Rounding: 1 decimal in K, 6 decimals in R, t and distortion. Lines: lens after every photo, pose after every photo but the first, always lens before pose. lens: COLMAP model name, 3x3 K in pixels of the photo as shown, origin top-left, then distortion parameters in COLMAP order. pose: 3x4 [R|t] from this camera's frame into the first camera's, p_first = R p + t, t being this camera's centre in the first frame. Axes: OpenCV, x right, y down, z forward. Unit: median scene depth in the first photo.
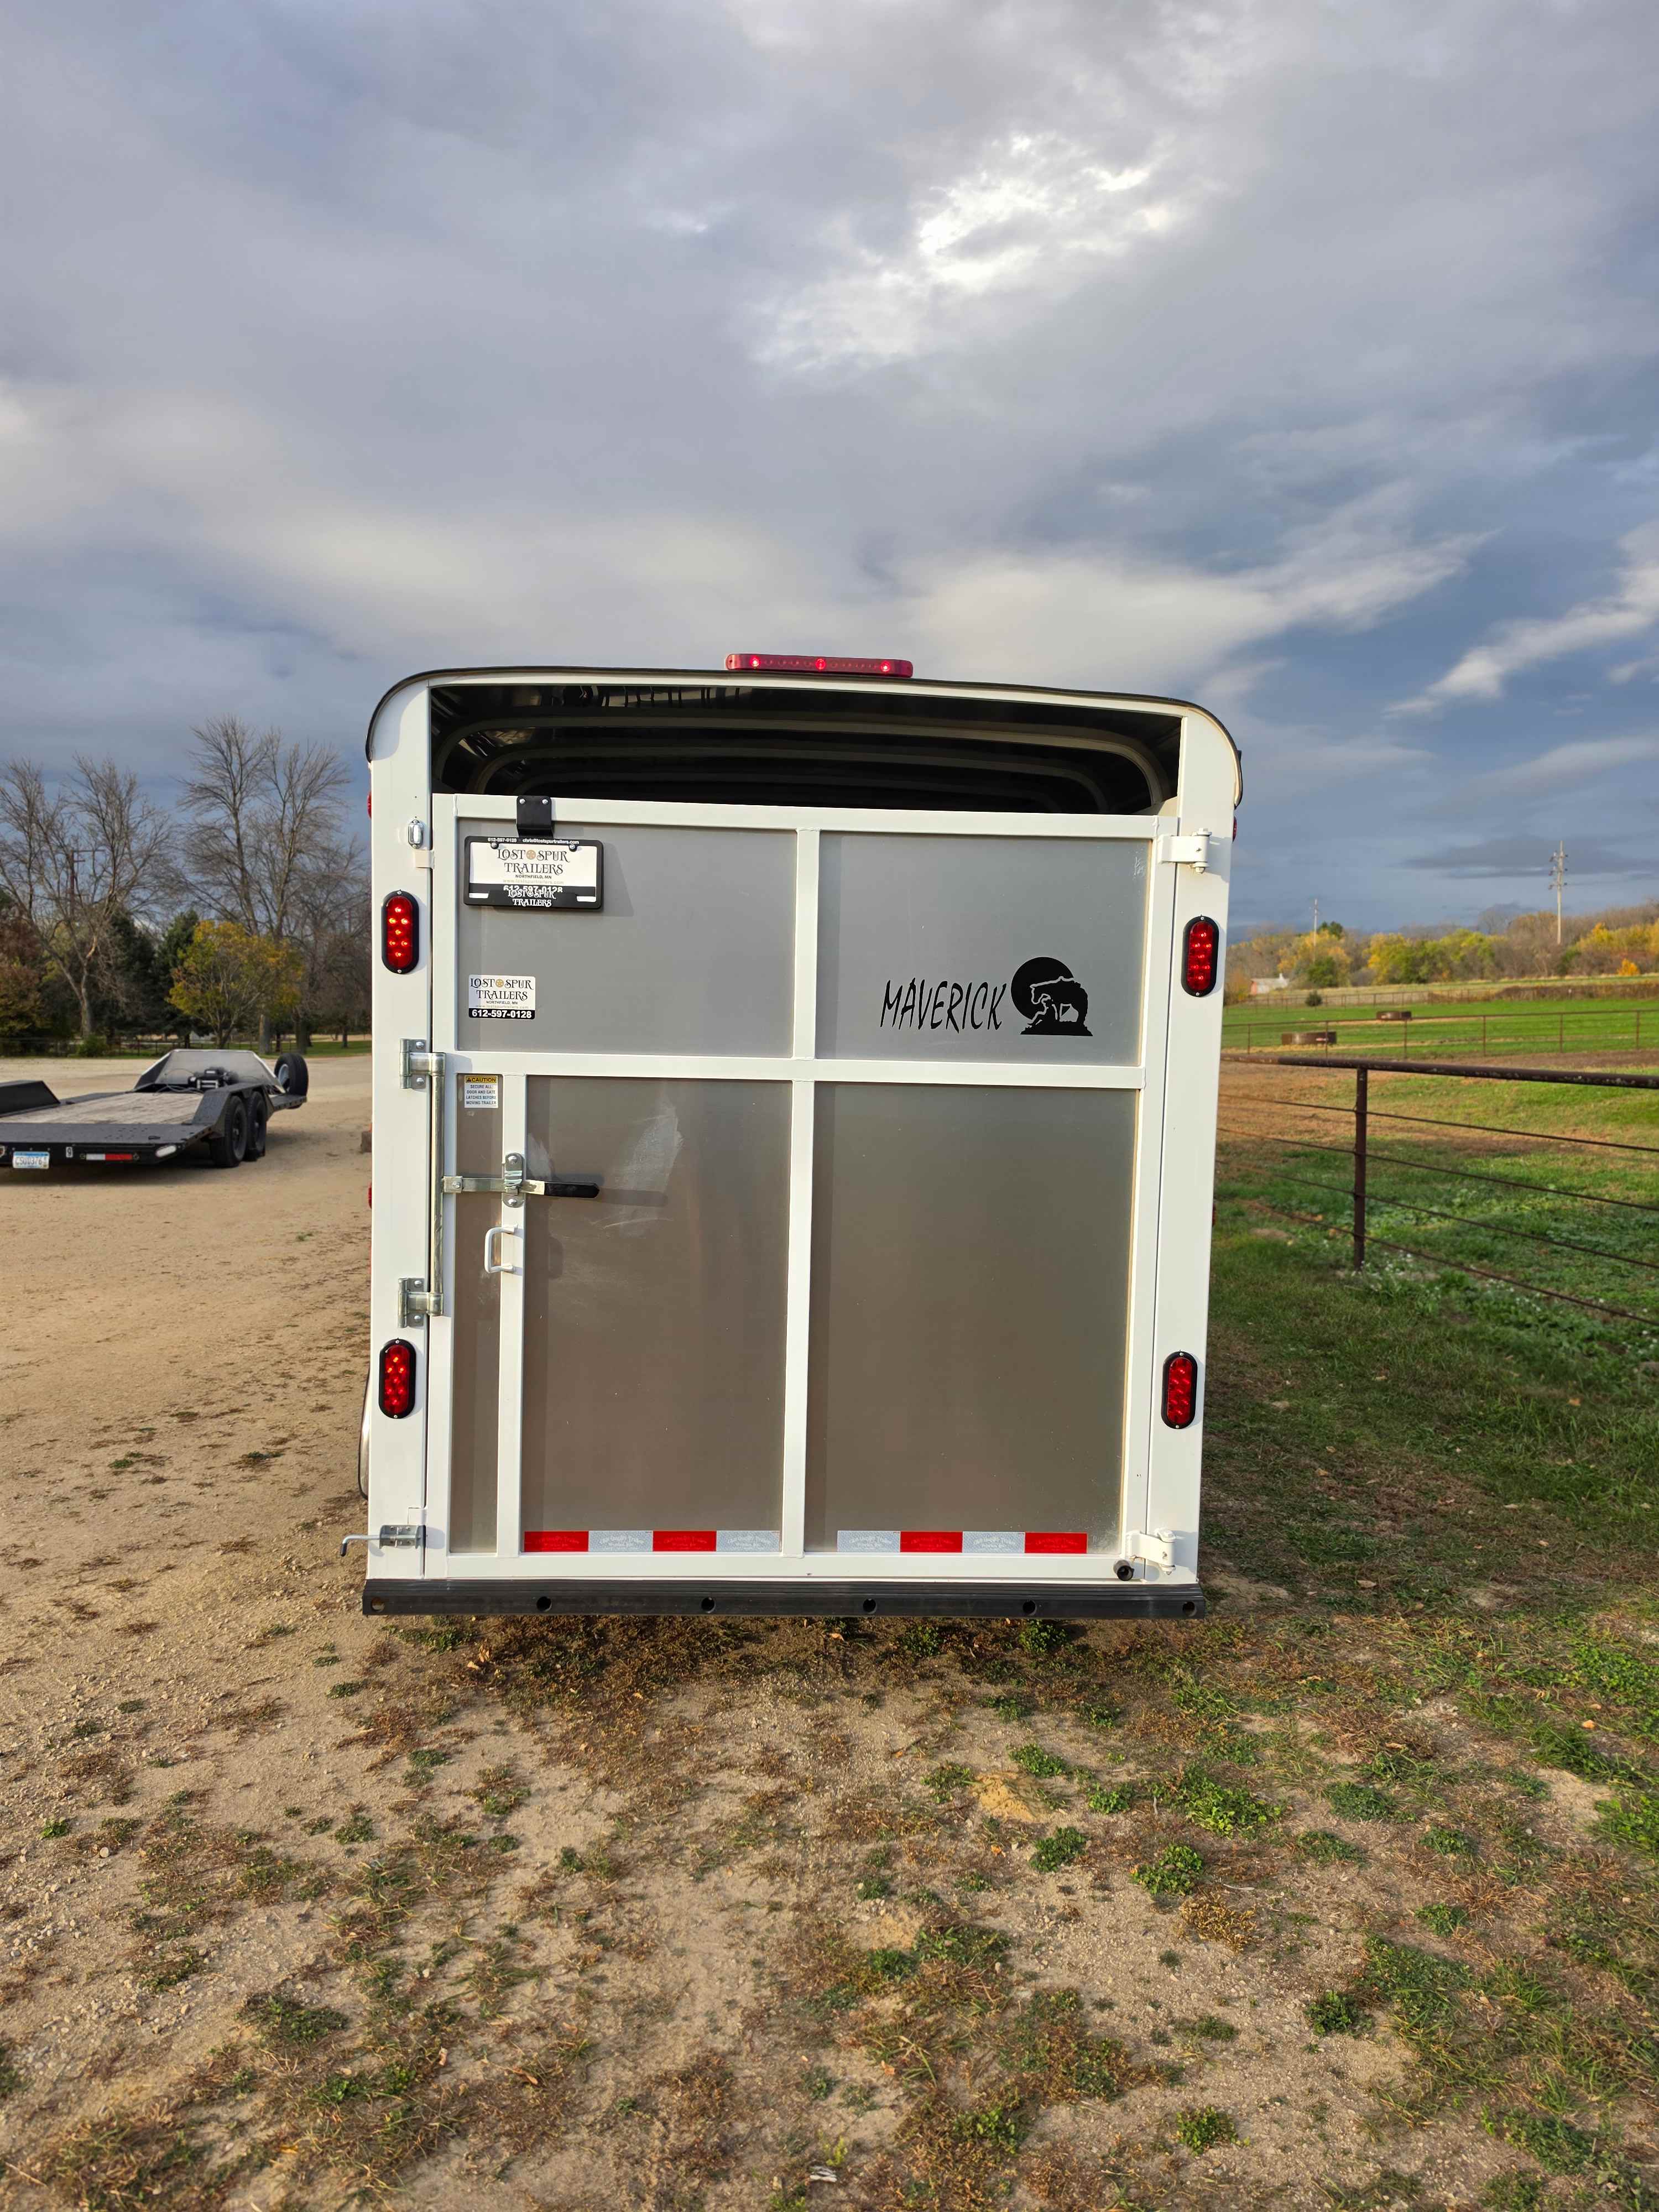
lens RADIAL K [[1505.9, 0, 834.0], [0, 1505.9, 1101.5], [0, 0, 1]] dist [0.001485, -0.006230]
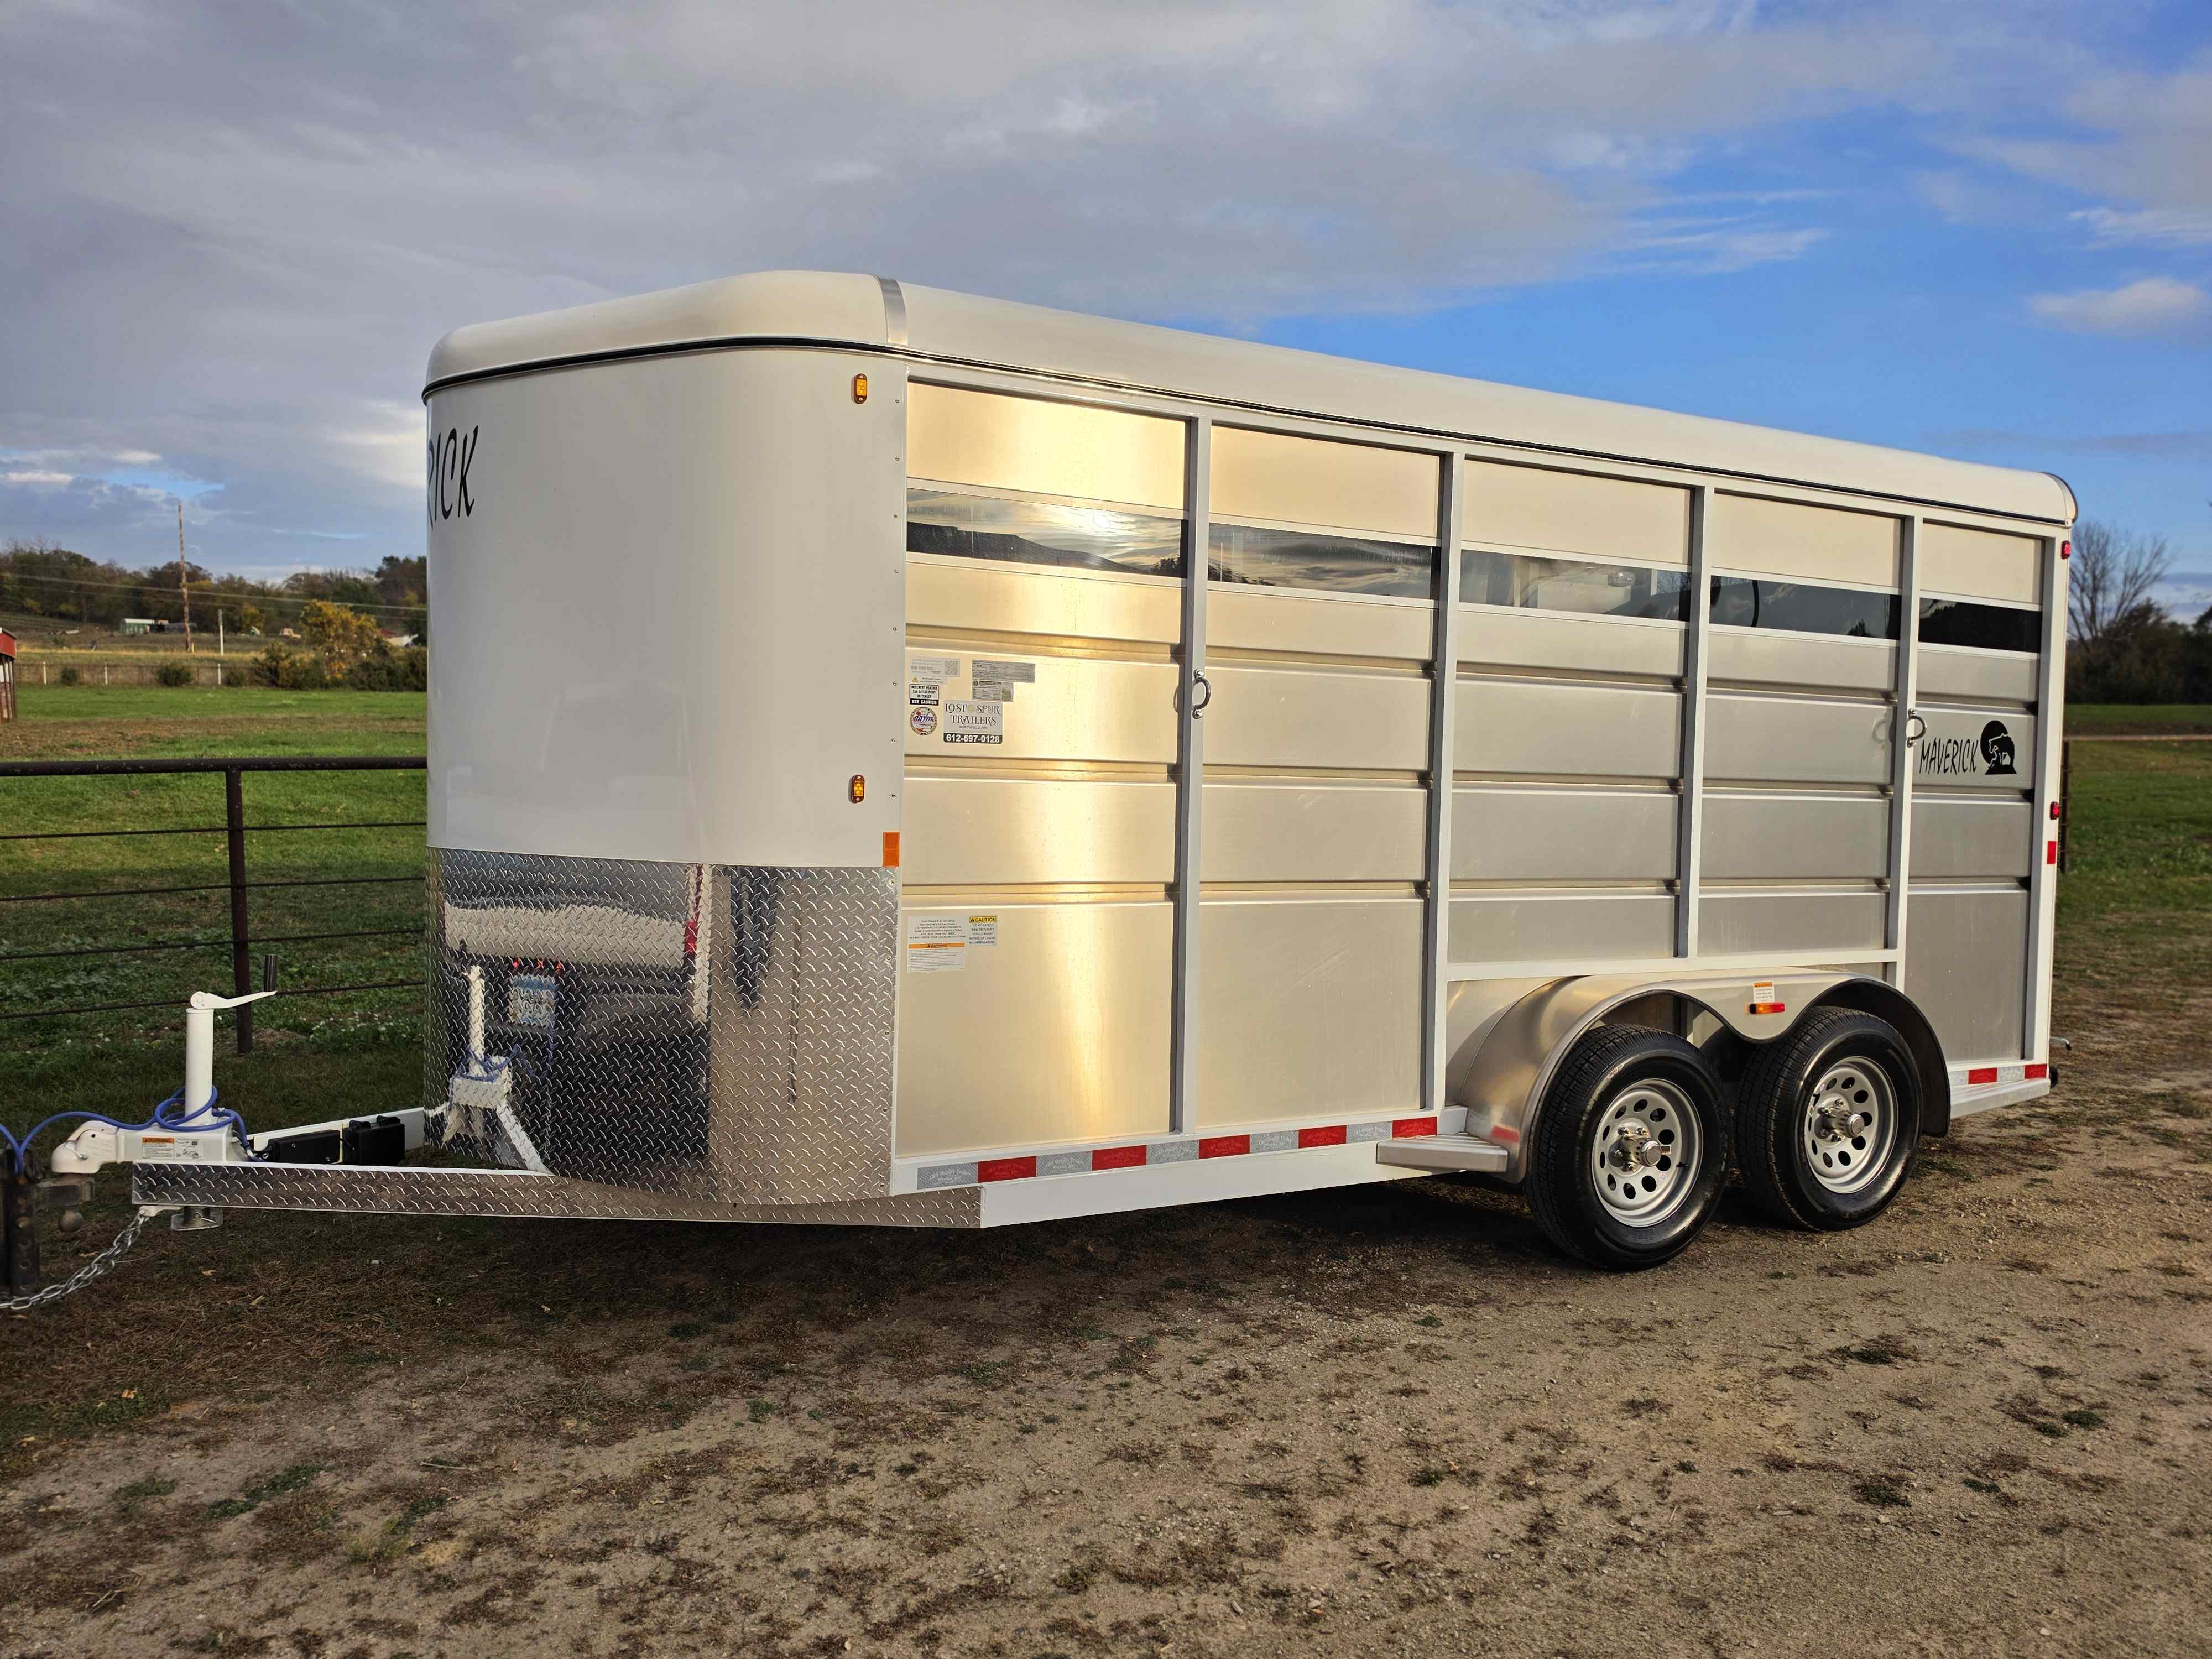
lens RADIAL K [[1505.9, 0, 1106.3], [0, 1505.9, 830.1], [0, 0, 1]] dist [0.001485, -0.006230]
pose [[-0.367222, -0.077333, 0.926913, -0.837159], [0.056851, 0.992808, 0.105354, -0.079627], [-0.928394, 0.091385, -0.360184, 1.498920]]
